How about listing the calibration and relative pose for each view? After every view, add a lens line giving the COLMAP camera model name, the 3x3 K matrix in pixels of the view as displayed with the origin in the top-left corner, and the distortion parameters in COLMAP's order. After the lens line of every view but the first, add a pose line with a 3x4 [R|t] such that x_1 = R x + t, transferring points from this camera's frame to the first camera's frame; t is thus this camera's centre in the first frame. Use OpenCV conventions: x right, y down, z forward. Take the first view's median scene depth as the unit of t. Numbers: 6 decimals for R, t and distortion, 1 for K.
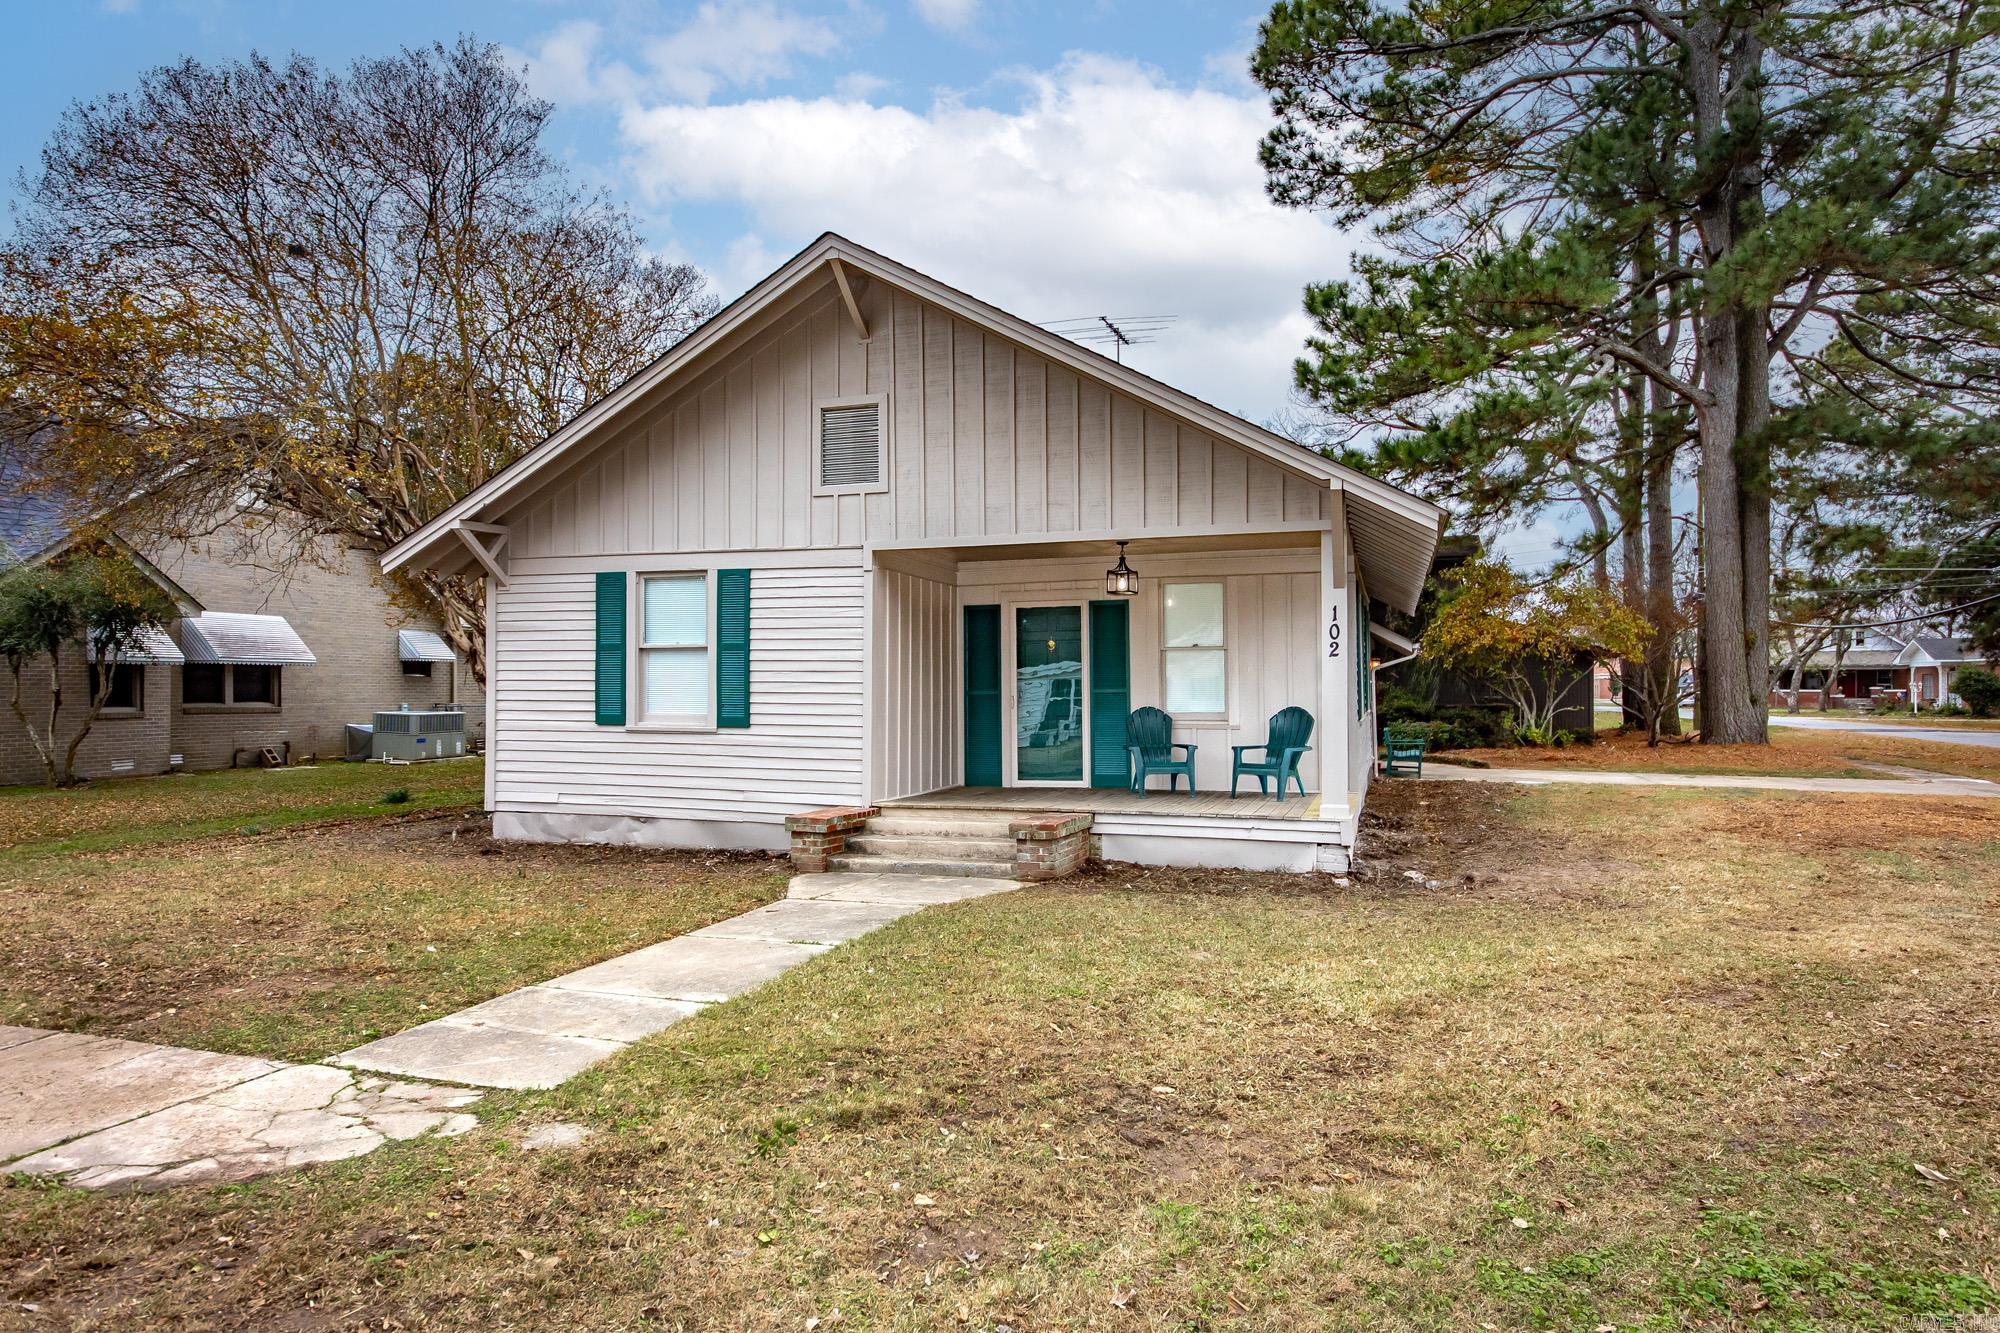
lens RADIAL K [[1183.5, 0, 997.0], [0, 1183.5, 670.5], [0, 0, 1]] dist [0.010184, -0.001926]
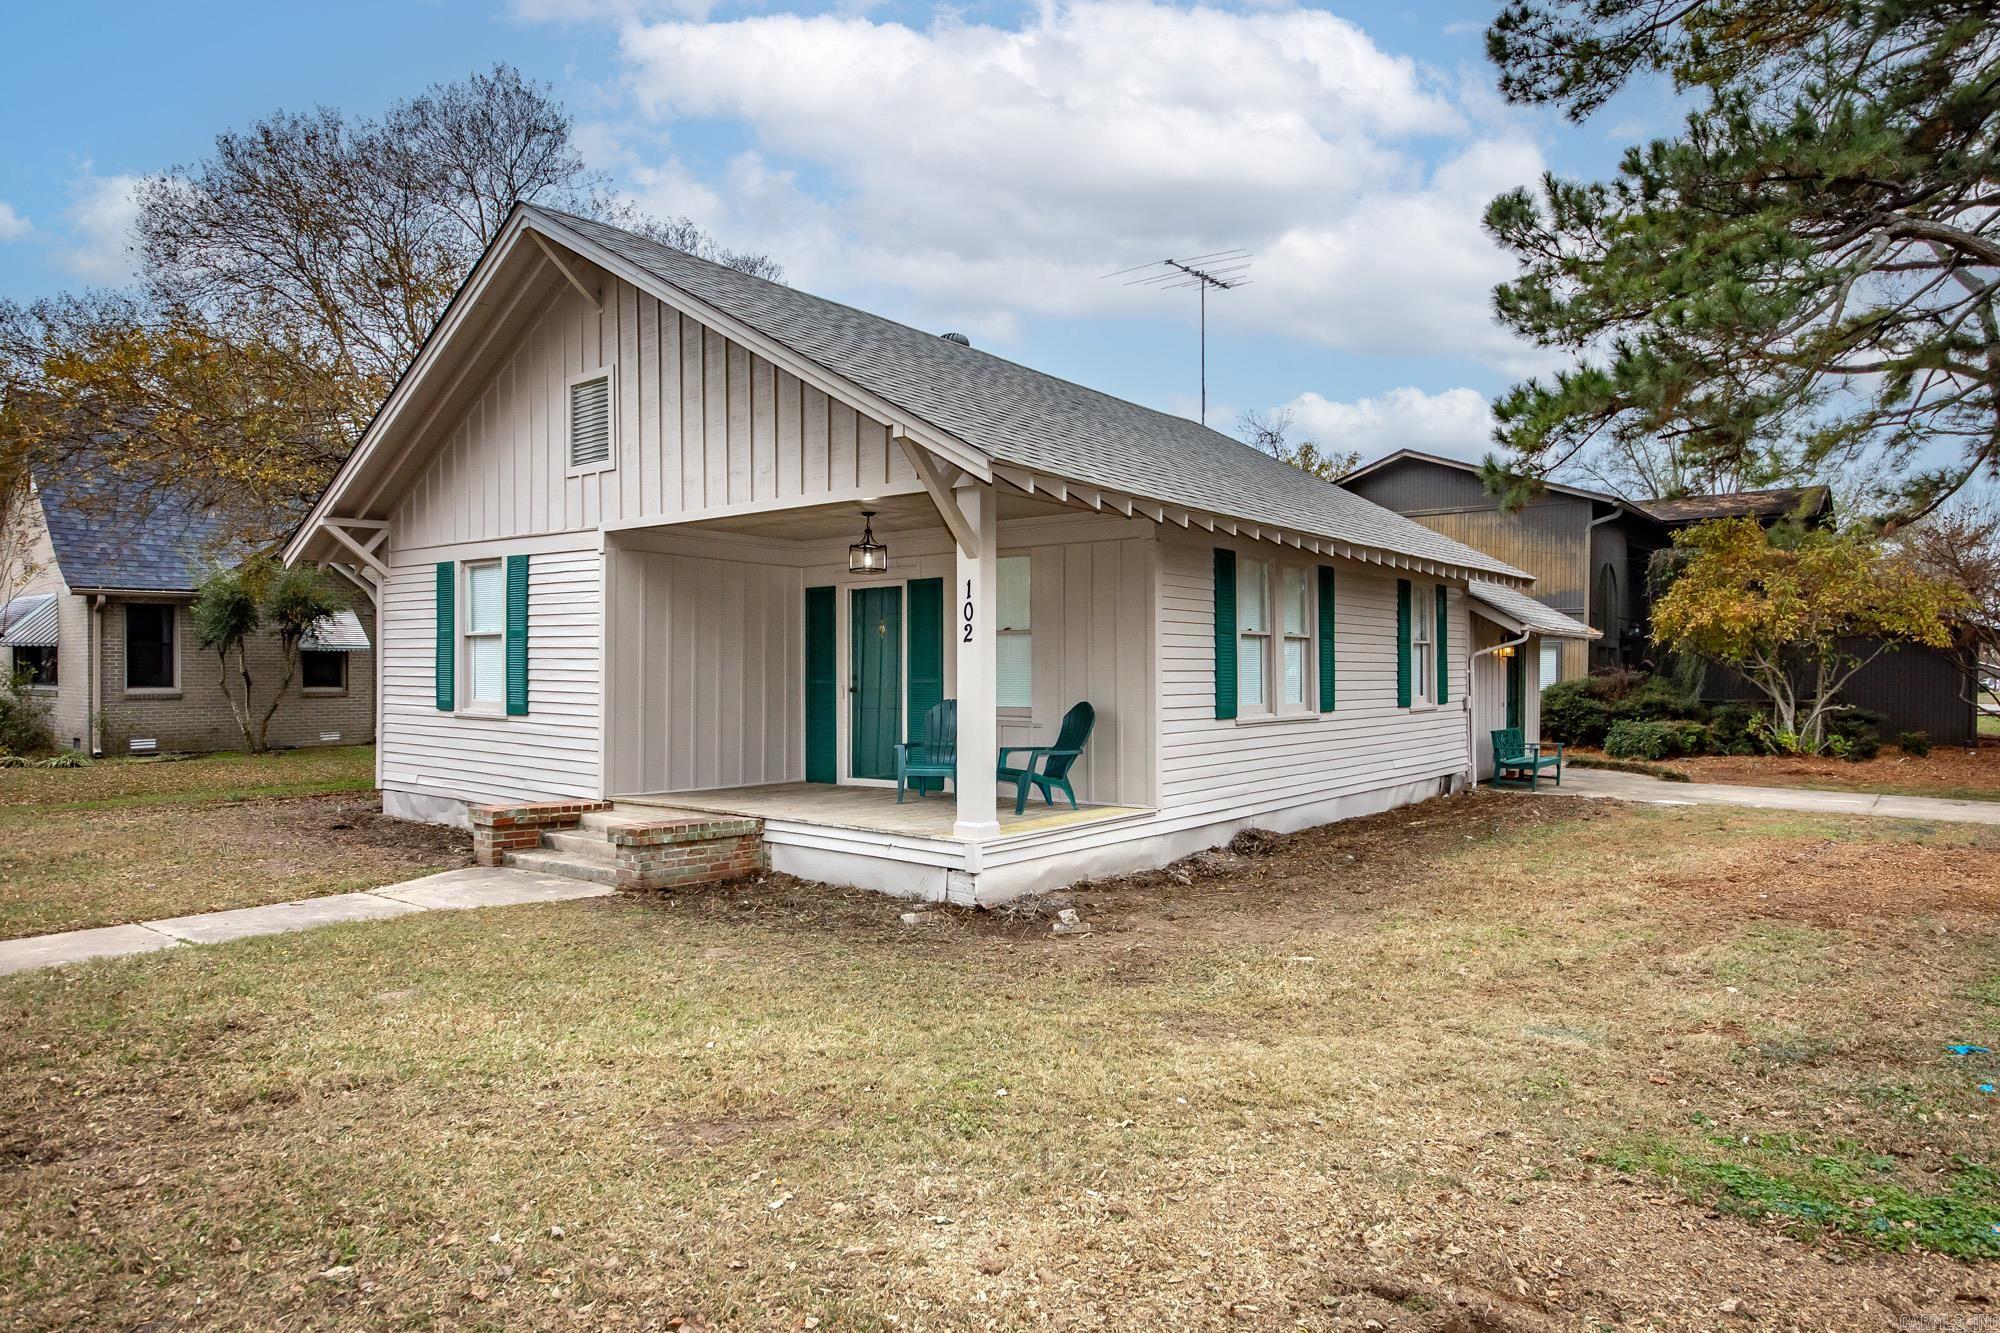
lens RADIAL K [[1183.5, 0, 983.1], [0, 1183.5, 673.3], [0, 0, 1]] dist [0.010184, -0.001926]
pose [[0.938952, 0.005658, -0.344002, 0.470736], [-0.000590, 0.999890, 0.014836, -0.001840], [0.344048, -0.013727, 0.938852, 0.193497]]
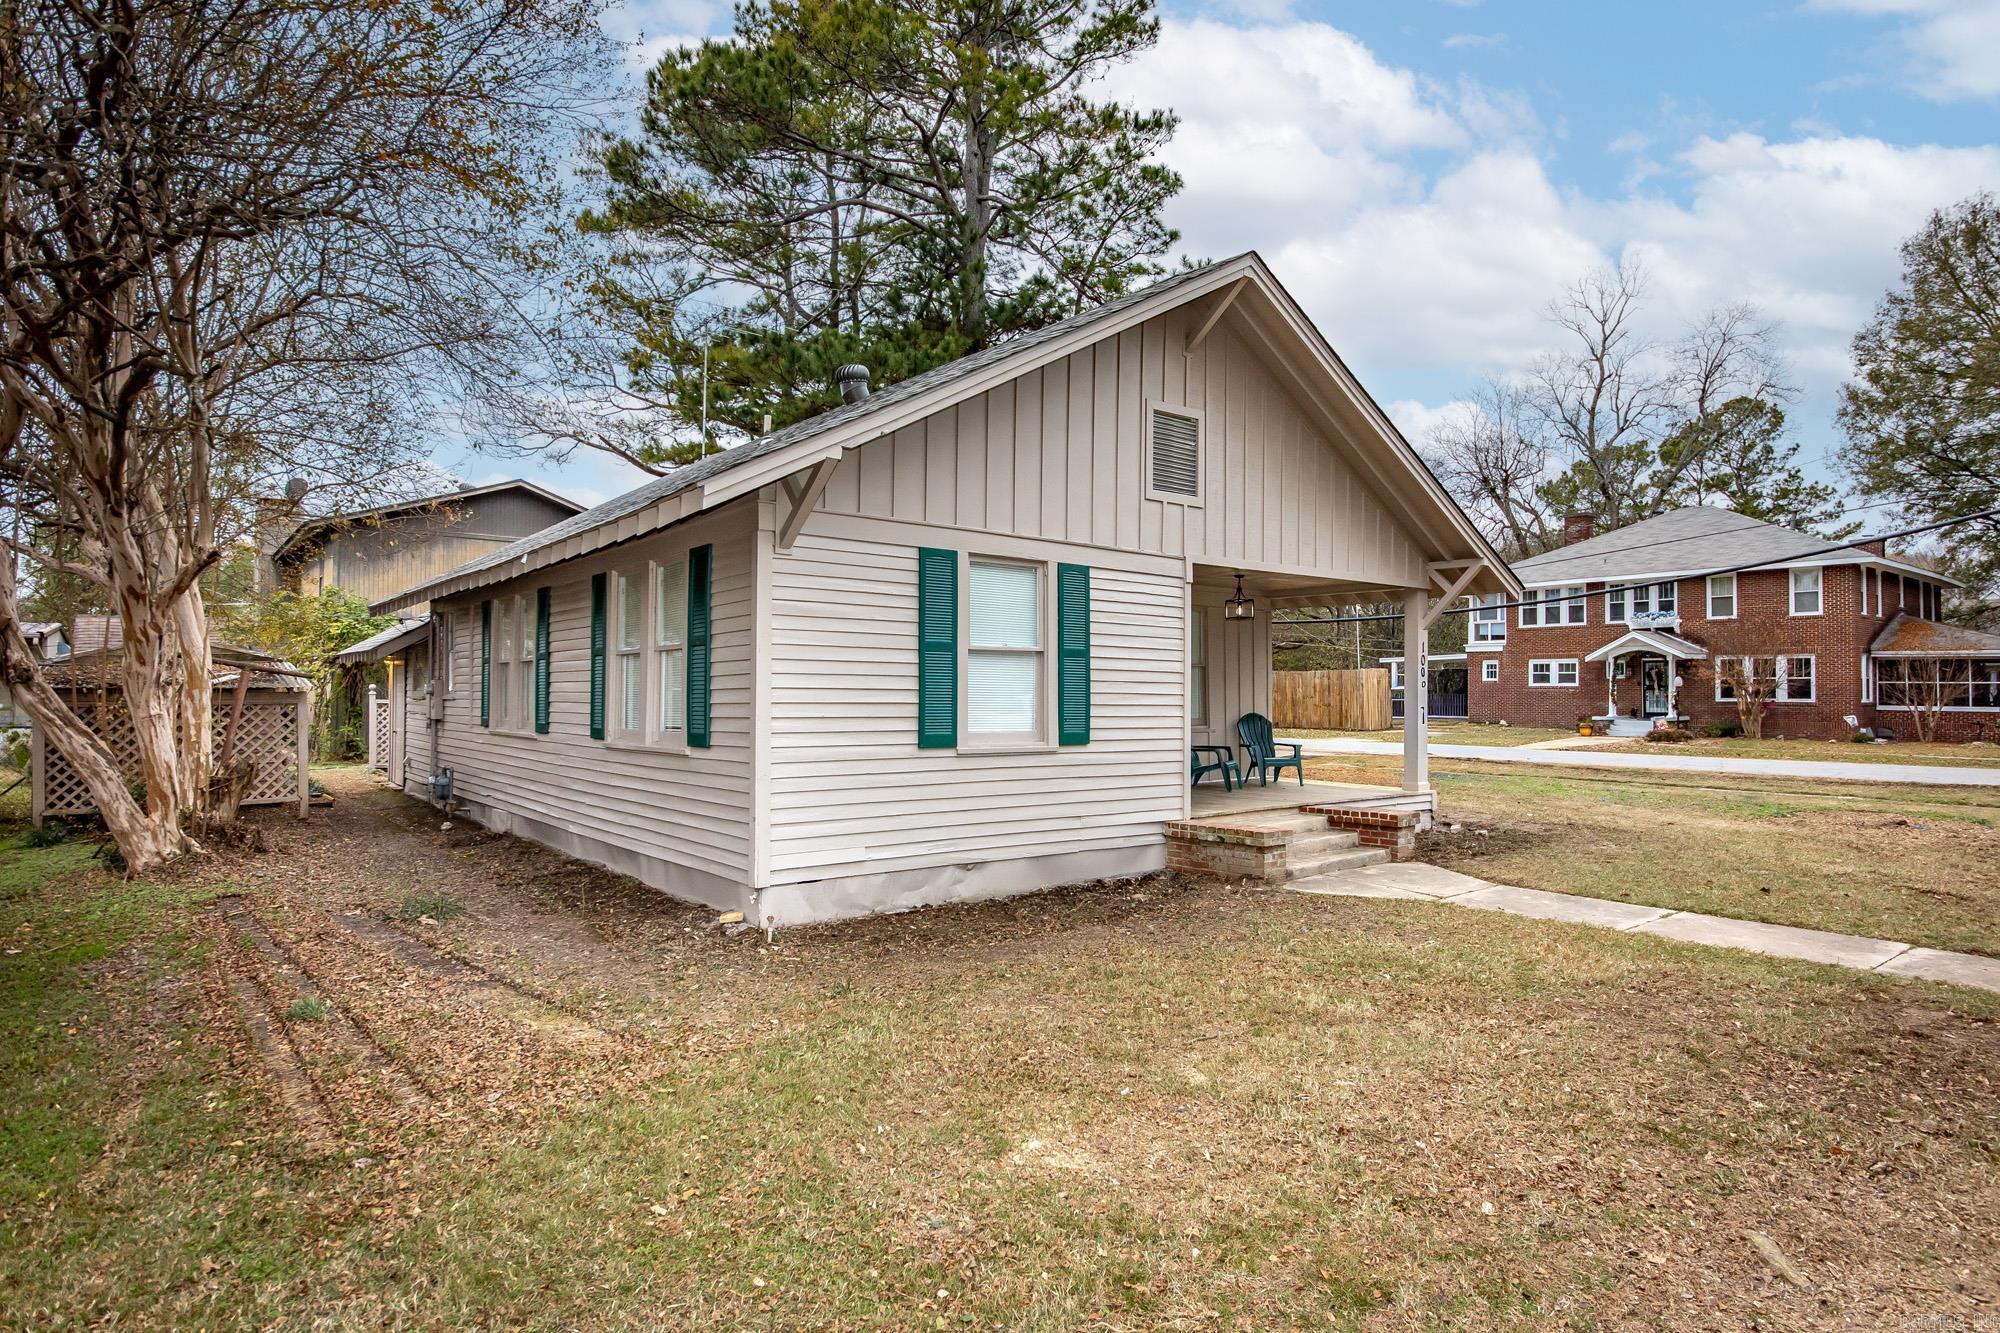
lens RADIAL K [[1093.5, 0, 1004.8], [0, 1093.5, 660.7], [0, 0, 1]] dist [-0.005758, -0.000075]
pose [[0.537100, 0.027420, 0.843073, -0.902478], [-0.014027, 0.999624, -0.023576, 0.005597], [-0.843402, 0.000837, 0.537283, 0.587779]]
